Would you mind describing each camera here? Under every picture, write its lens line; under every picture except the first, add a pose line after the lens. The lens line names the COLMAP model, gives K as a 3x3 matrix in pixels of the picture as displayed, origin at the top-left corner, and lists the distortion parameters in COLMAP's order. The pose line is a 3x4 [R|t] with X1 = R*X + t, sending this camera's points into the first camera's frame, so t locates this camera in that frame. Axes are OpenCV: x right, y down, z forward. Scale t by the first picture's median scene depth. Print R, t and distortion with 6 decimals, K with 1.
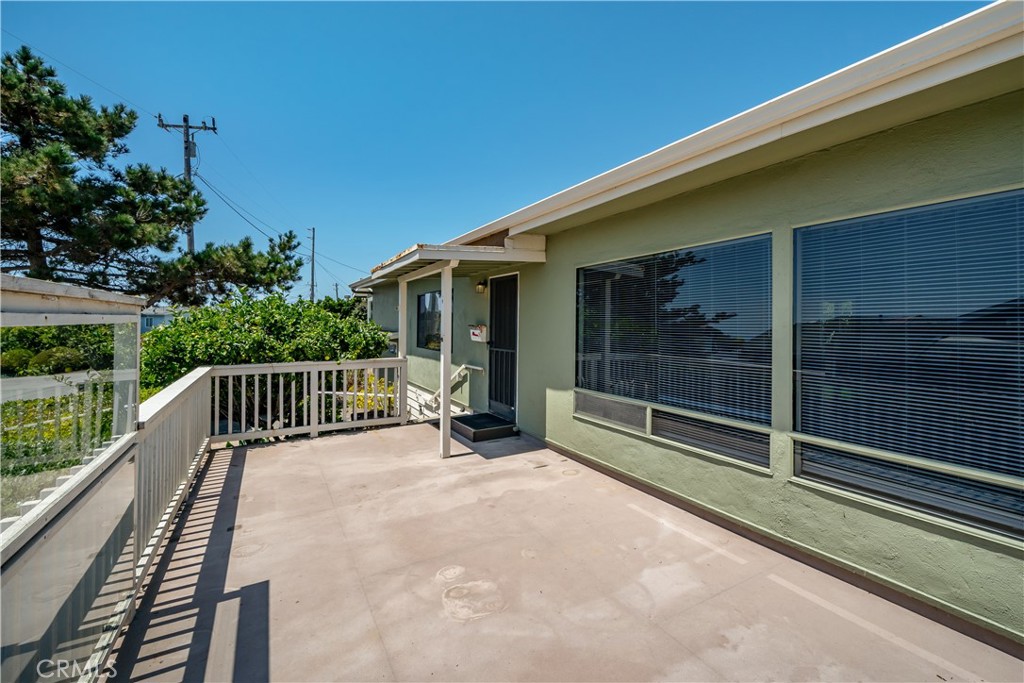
lens RADIAL K [[452.6, 0, 538.0], [0, 452.6, 316.9], [0, 0, 1]] dist [-0.002520, -0.000576]
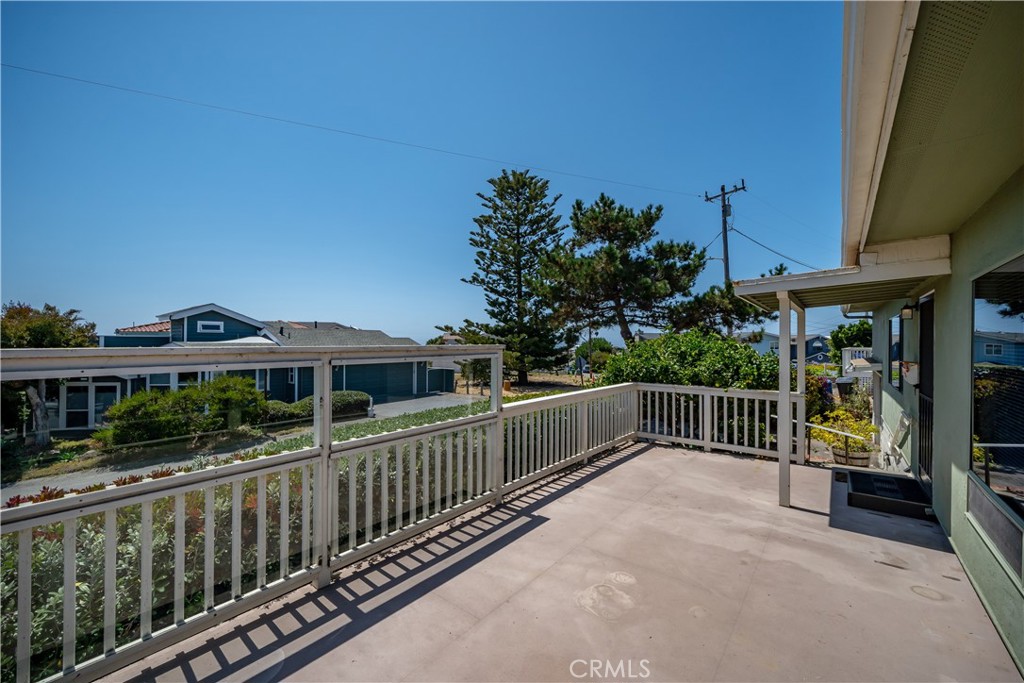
lens RADIAL K [[395.9, 0, 507.0], [0, 395.9, 342.2], [0, 0, 1]] dist [-0.007053, -0.000187]
pose [[0.342650, -0.002220, -0.939460, 0.343606], [0.006096, 0.999981, -0.000140, -0.024288], [0.939443, -0.005679, 0.342657, 0.191122]]
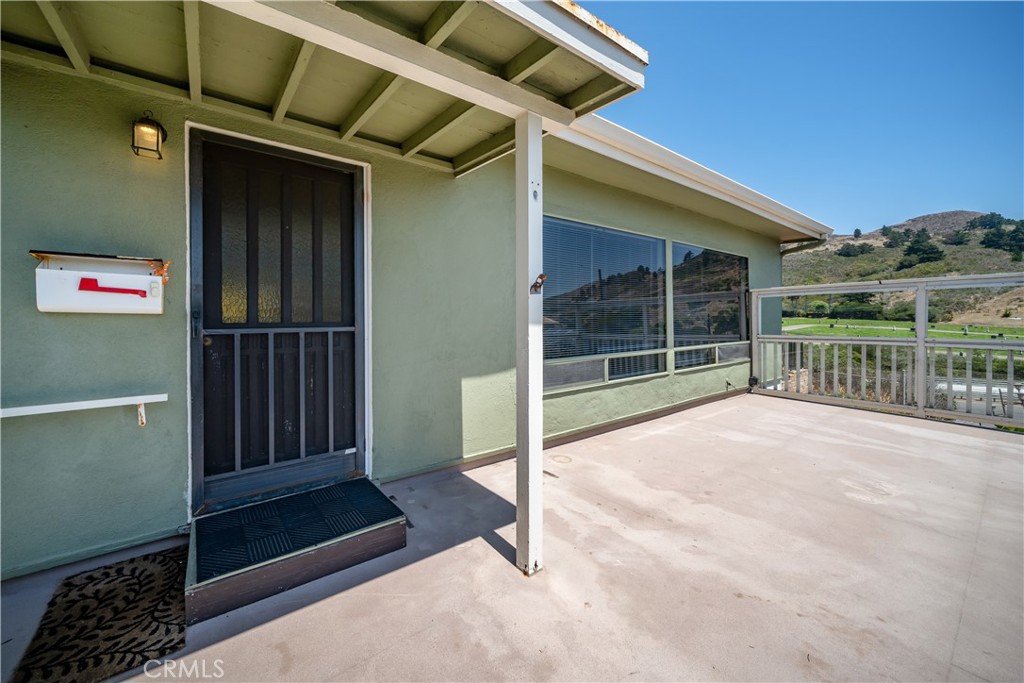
lens RADIAL K [[397.1, 0, 481.8], [0, 397.1, 323.0], [0, 0, 1]] dist [0.001474, 0.000298]
pose [[-0.099198, -0.011610, 0.995000, -0.545438], [-0.012876, 0.999863, 0.010383, 0.073577], [-0.994984, -0.011782, -0.099334, 1.039828]]
